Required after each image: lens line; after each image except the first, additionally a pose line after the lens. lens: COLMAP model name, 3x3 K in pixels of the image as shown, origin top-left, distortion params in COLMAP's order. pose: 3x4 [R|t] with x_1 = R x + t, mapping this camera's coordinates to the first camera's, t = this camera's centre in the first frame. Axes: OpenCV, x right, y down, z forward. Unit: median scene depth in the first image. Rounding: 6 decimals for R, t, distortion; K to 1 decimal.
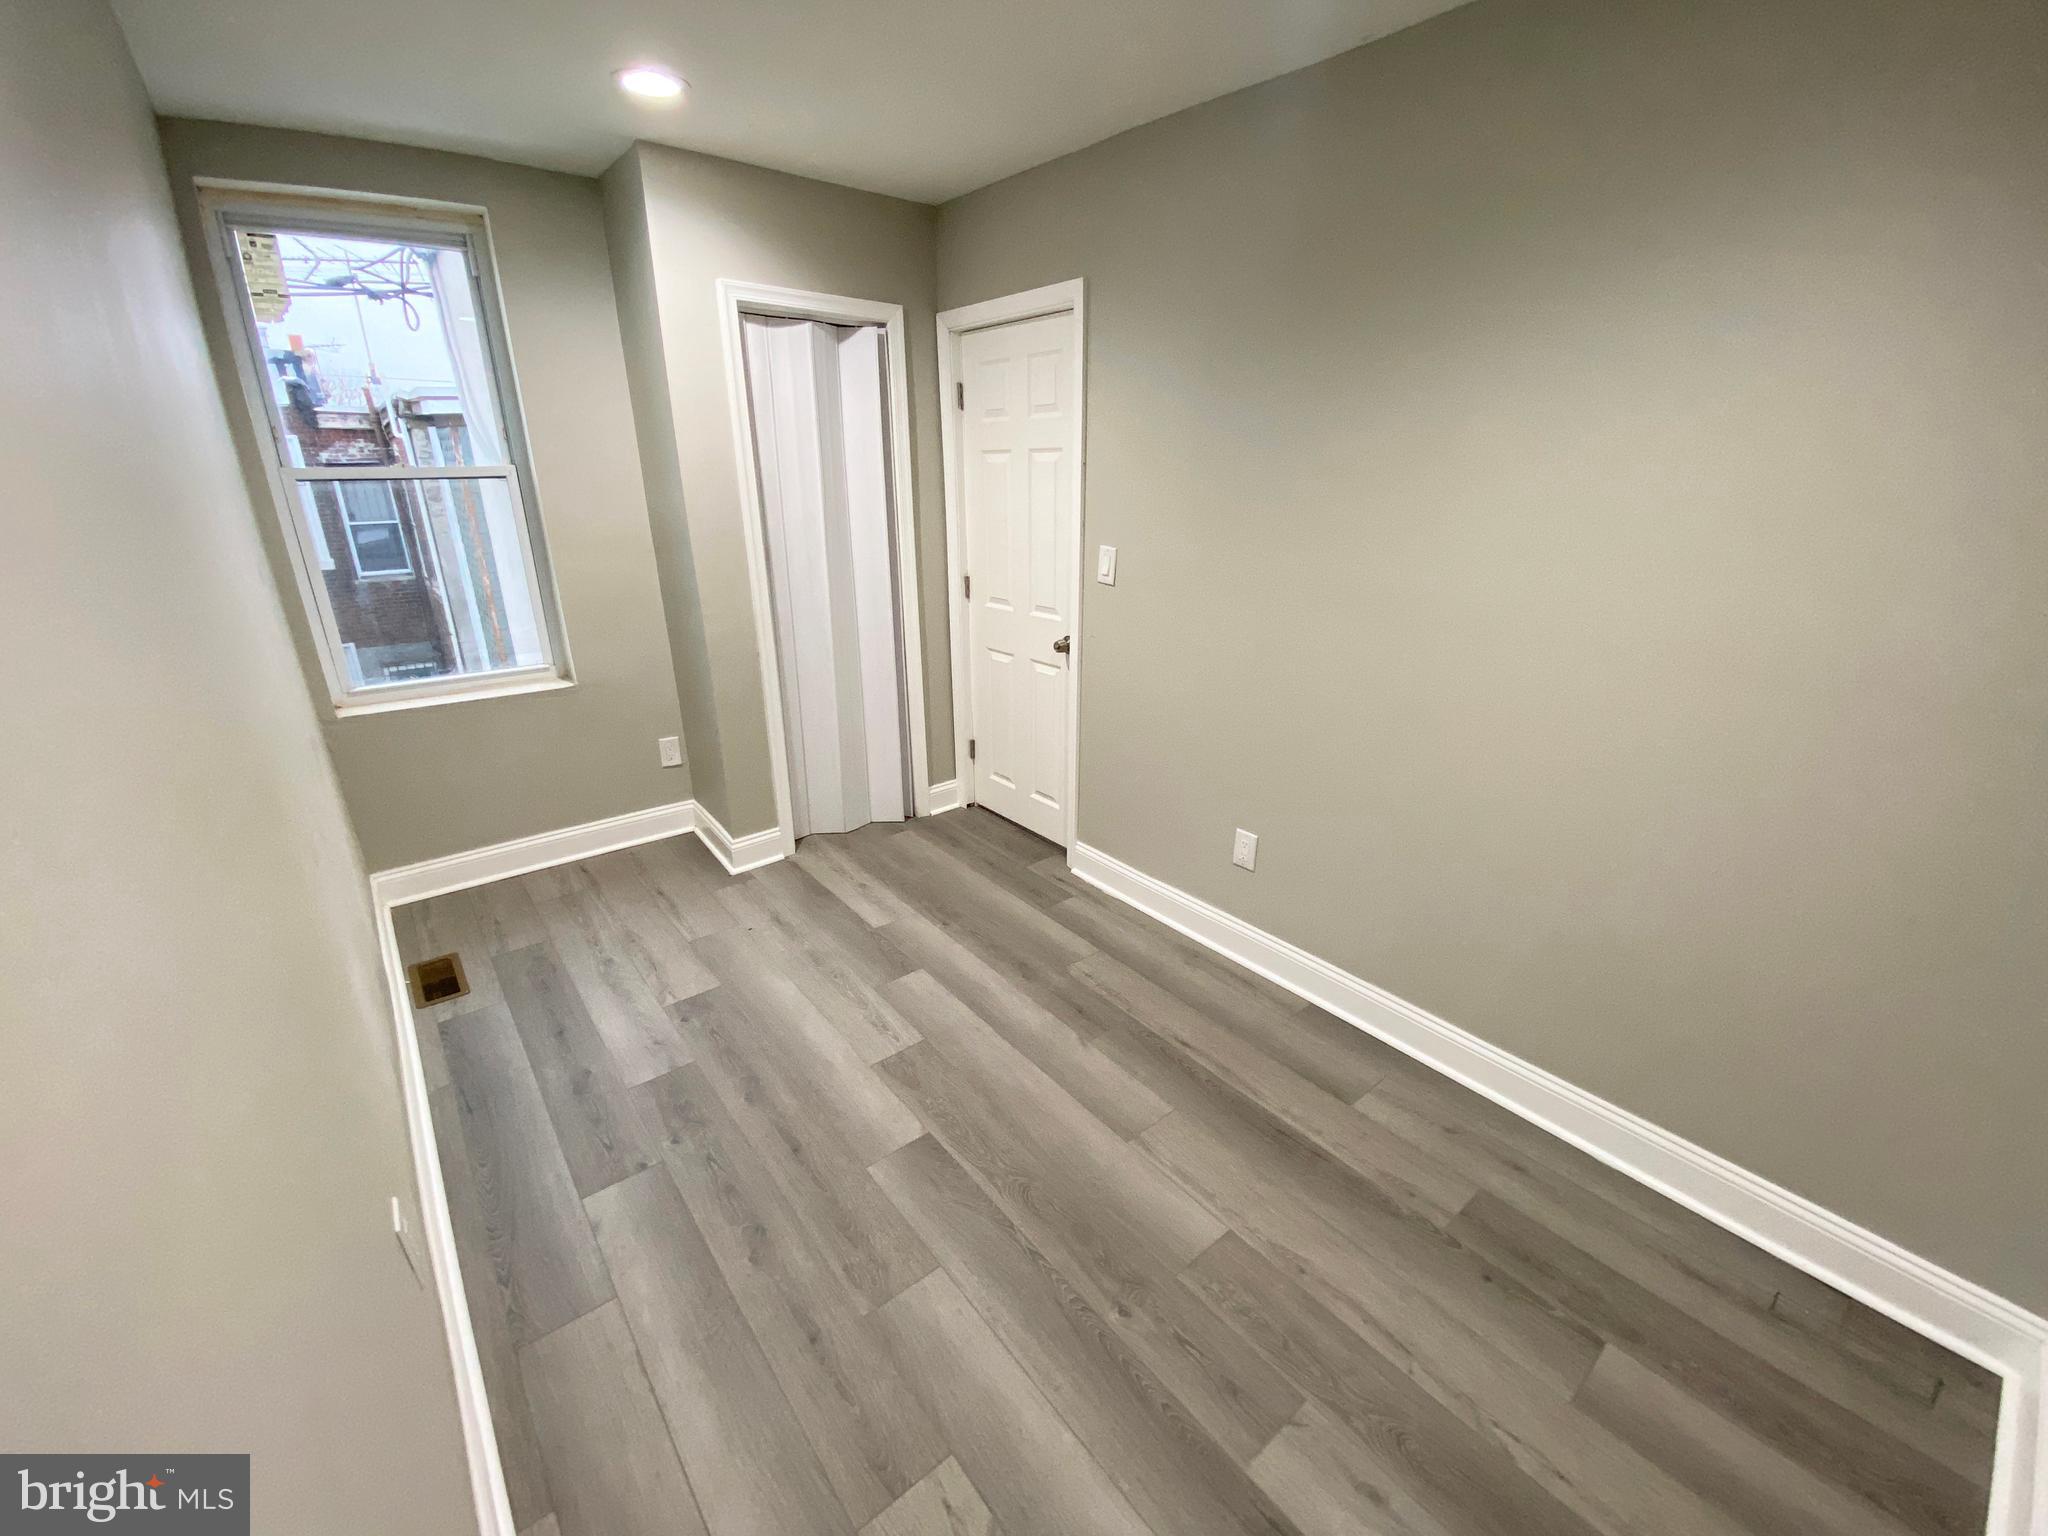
lens RADIAL K [[833.6, 0, 1020.2], [0, 833.6, 771.3], [0, 0, 1]] dist [0.033912, -0.024243]
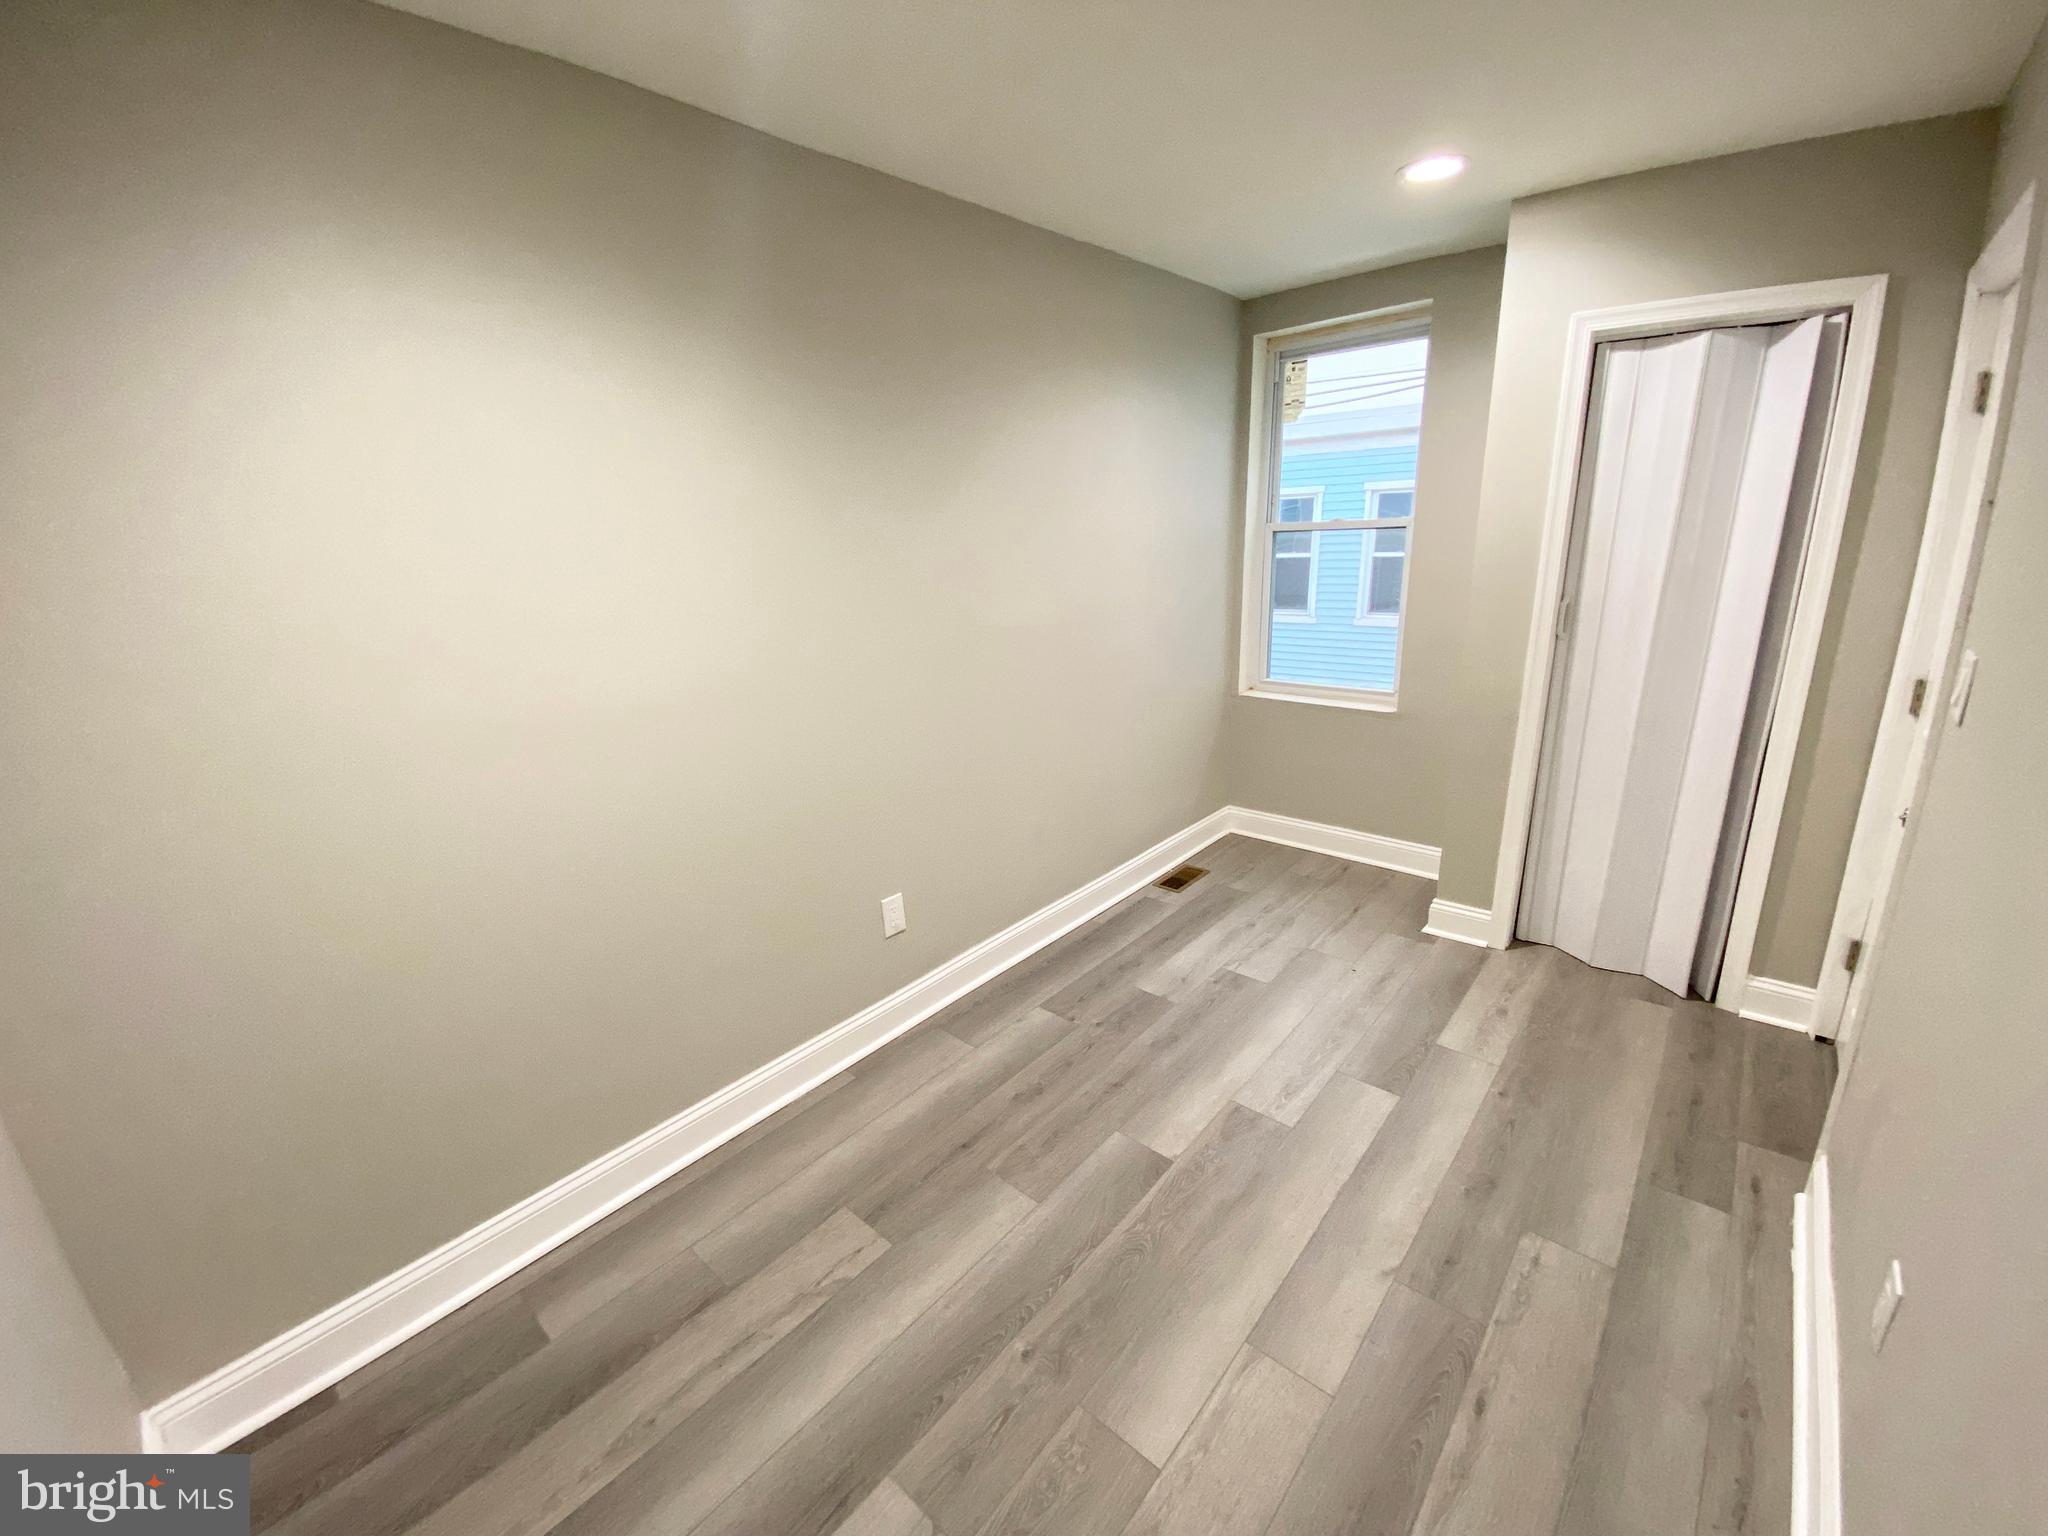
lens RADIAL K [[833.6, 0, 1020.2], [0, 833.6, 771.3], [0, 0, 1]] dist [0.033912, -0.024243]
pose [[0.177343, 0.276559, -0.944492, 0.575025], [-0.313075, 0.925702, 0.212272, -0.141717], [0.933024, 0.258052, 0.250751, 0.364721]]
